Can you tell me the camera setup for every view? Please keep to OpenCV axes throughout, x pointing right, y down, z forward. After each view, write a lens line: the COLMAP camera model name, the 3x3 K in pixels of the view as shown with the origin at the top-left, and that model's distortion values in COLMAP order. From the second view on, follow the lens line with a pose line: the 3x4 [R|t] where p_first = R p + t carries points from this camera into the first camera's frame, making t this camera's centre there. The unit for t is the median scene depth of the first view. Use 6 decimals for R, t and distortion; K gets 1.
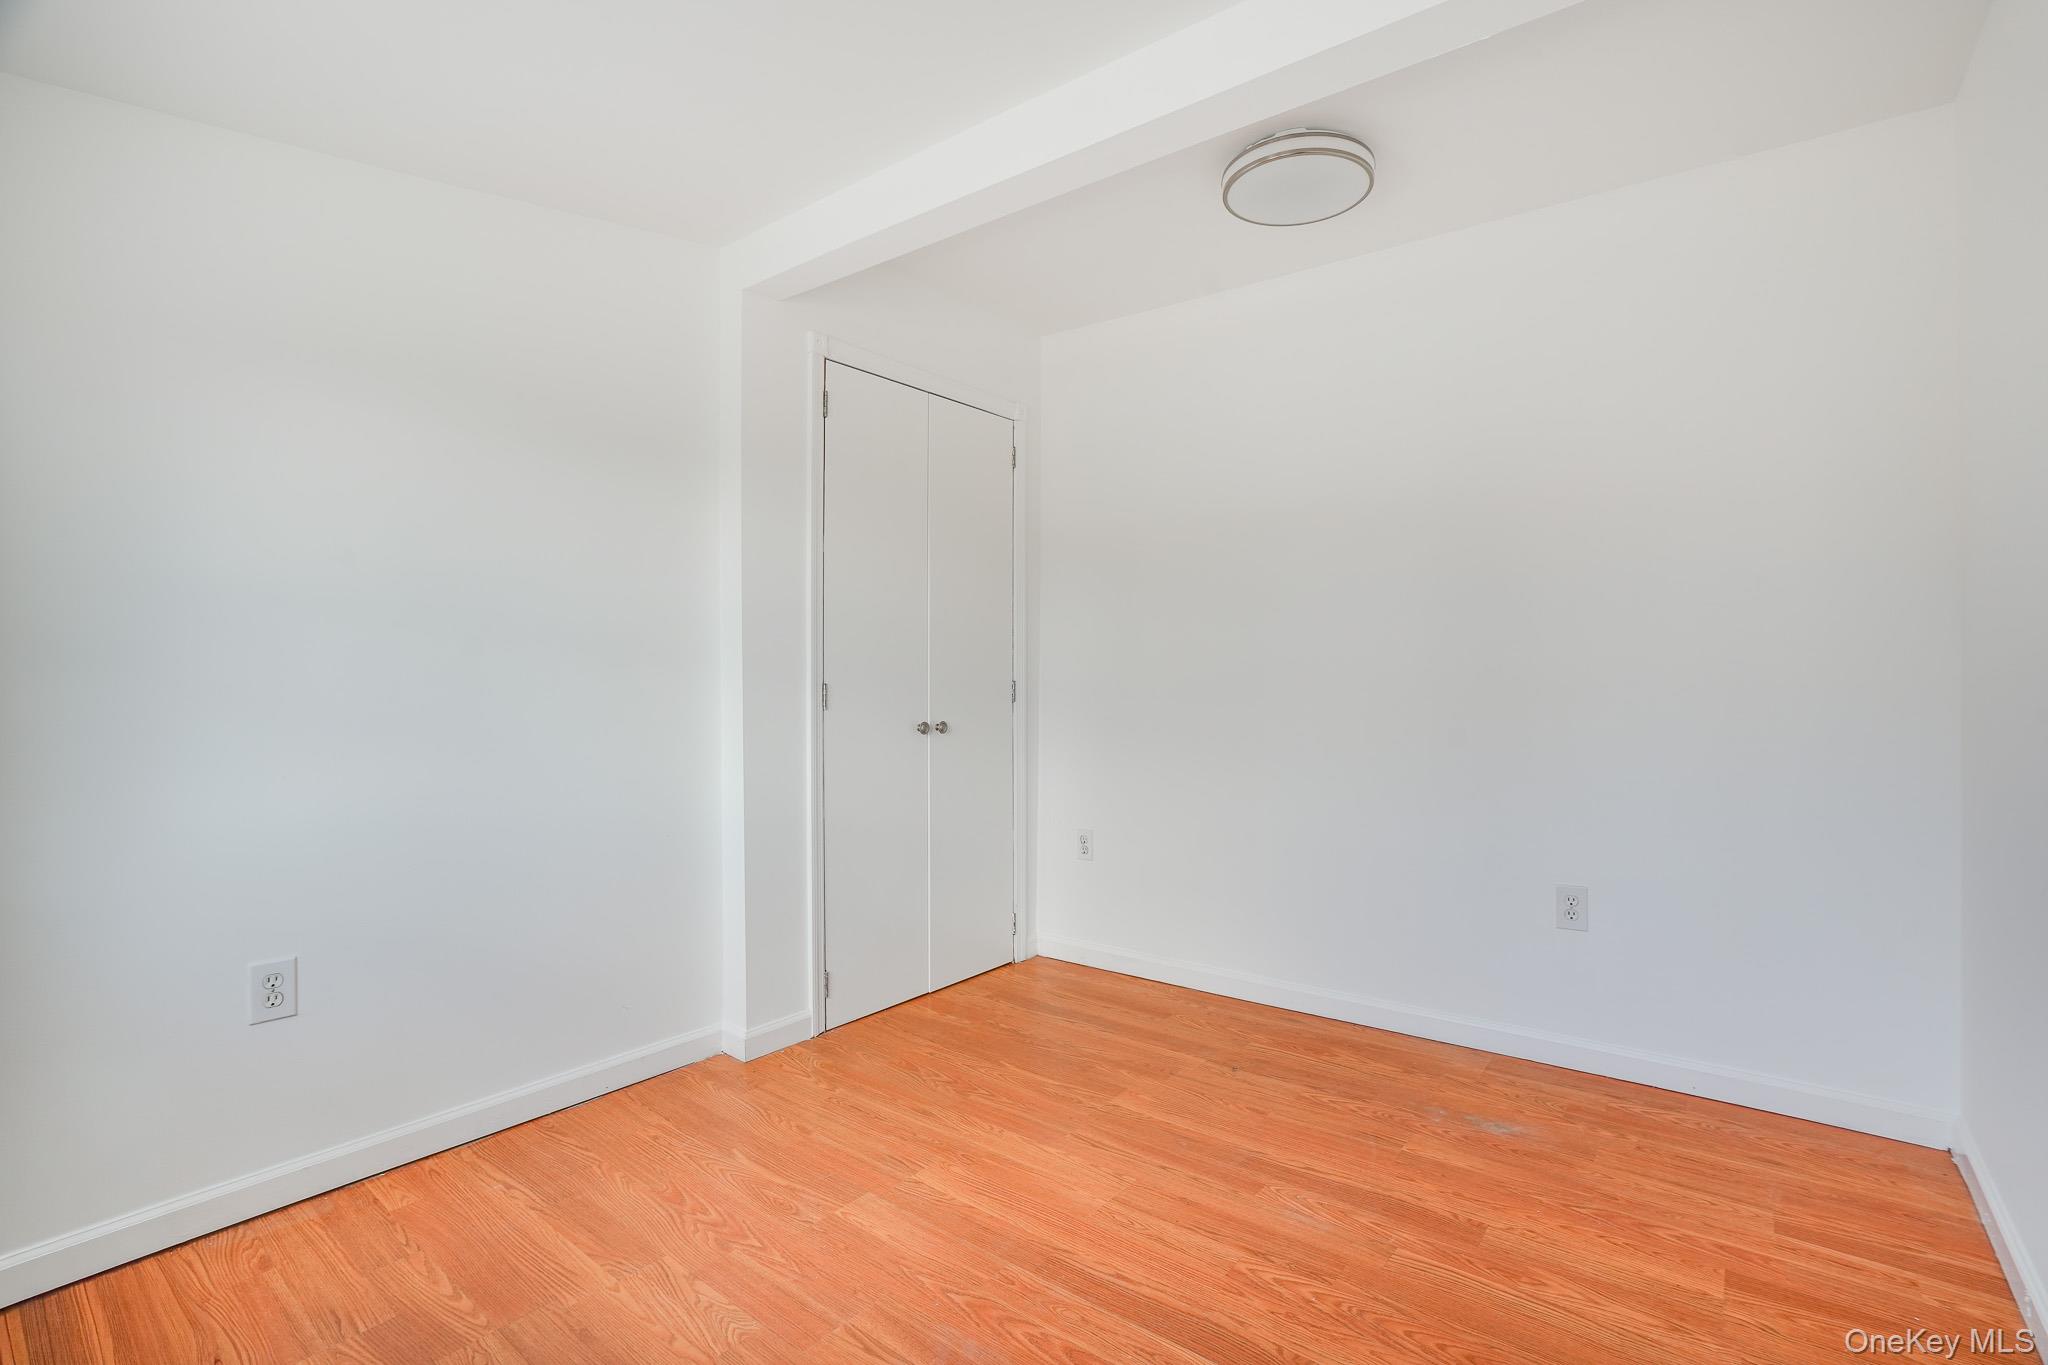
lens RADIAL K [[944.4, 0, 1024.0], [0, 944.4, 682.5], [0, 0, 1]] dist [-0.065930, 0.023848]
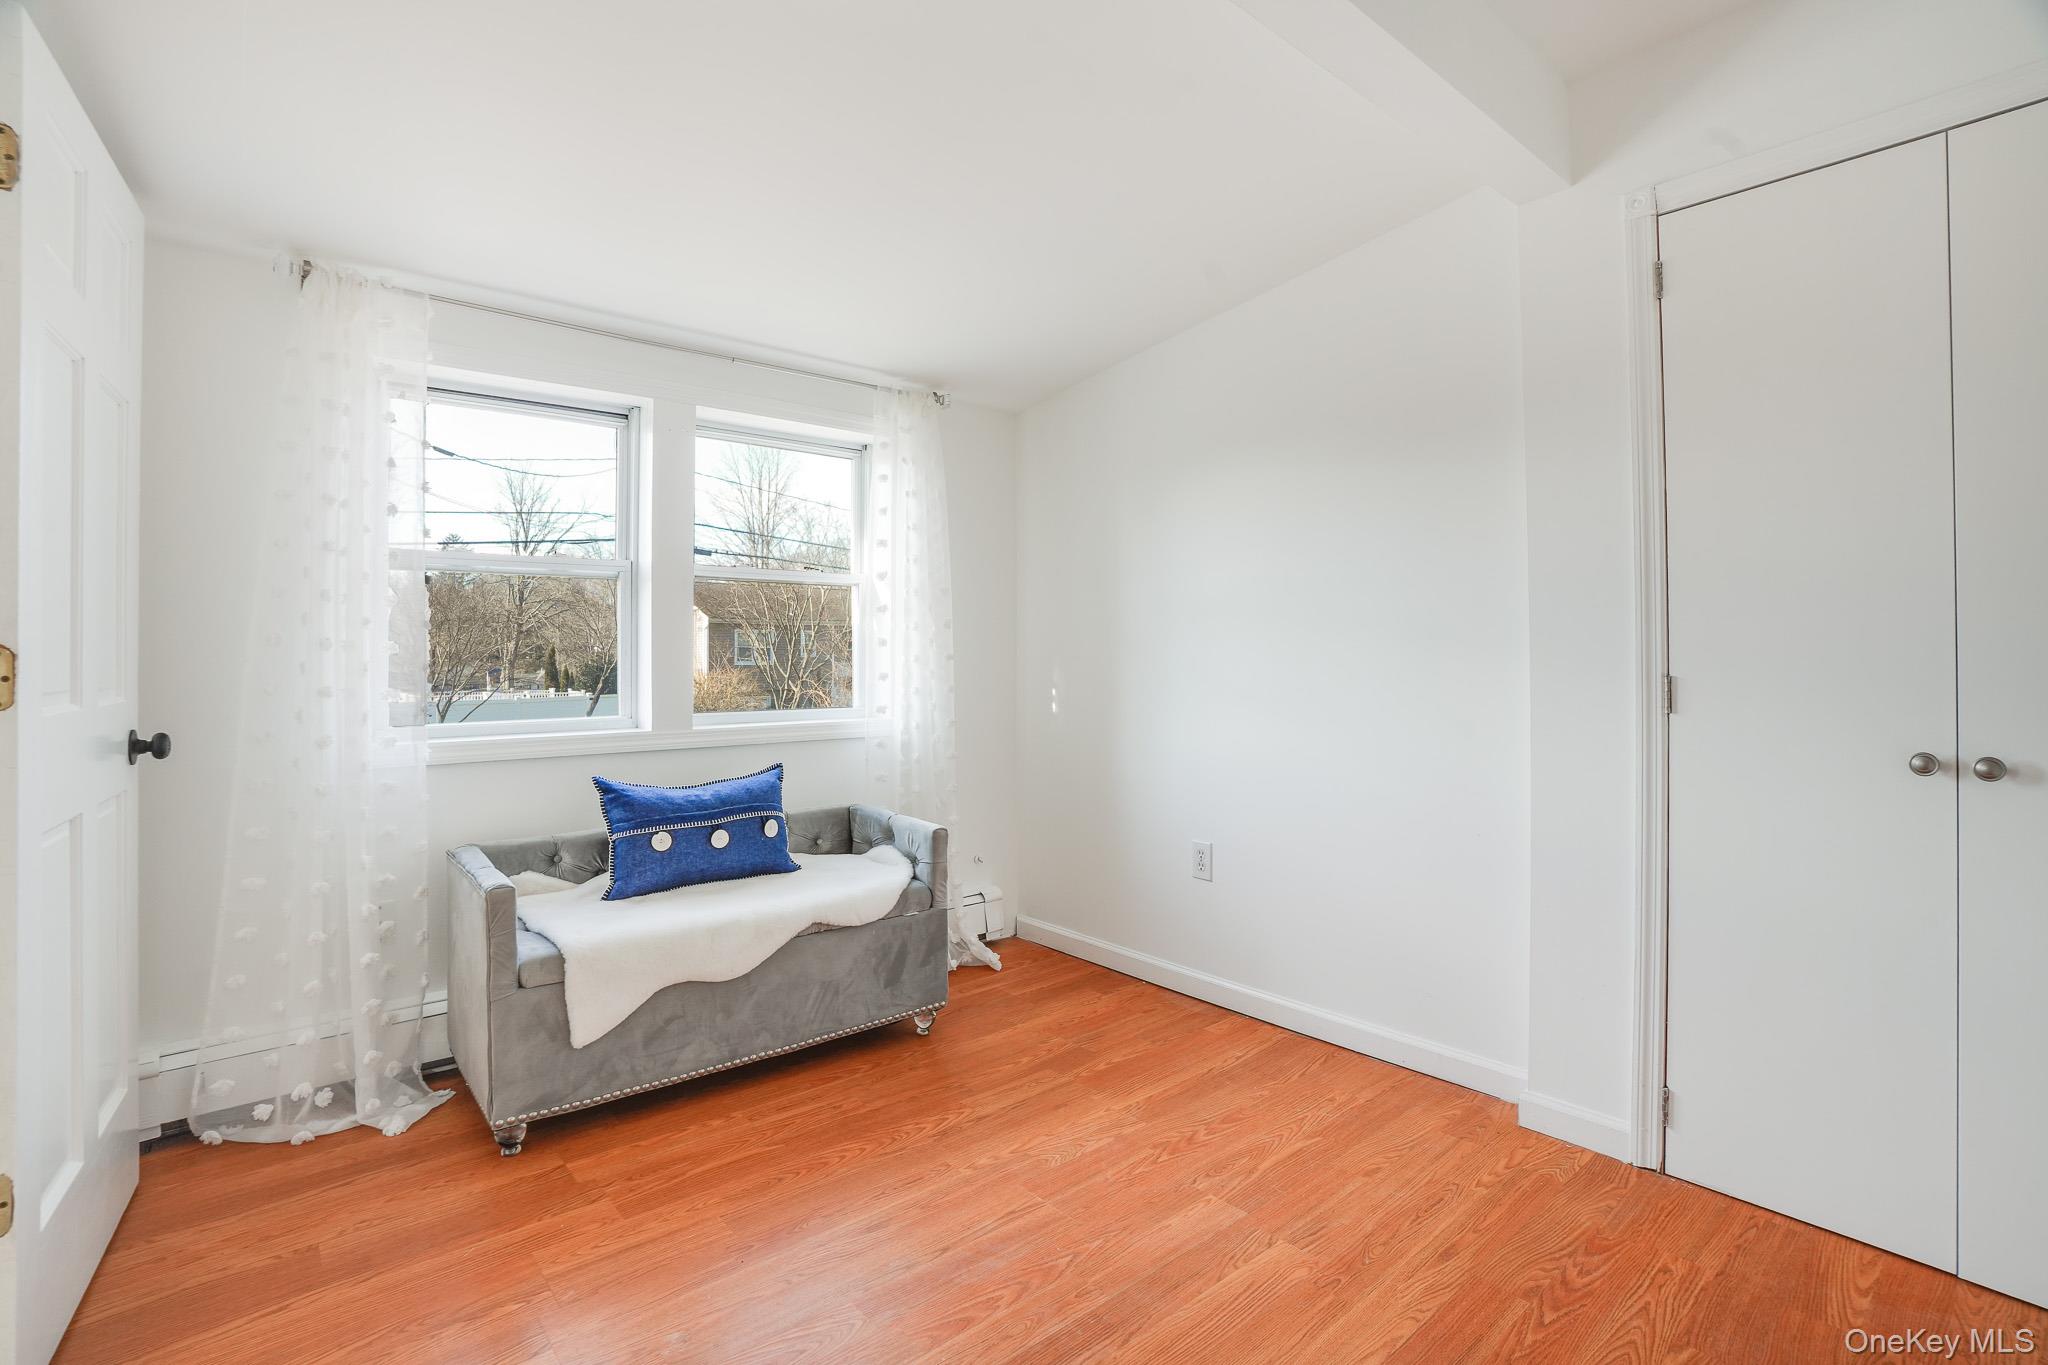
lens RADIAL K [[963.7, 0, 1021.7], [0, 963.7, 662.0], [0, 0, 1]] dist [-0.067876, 0.025761]
pose [[-0.197603, 0.007361, -0.980255, 0.772452], [-0.007339, 0.999933, 0.008988, -0.016229], [0.980255, 0.008970, -0.197536, 0.913107]]
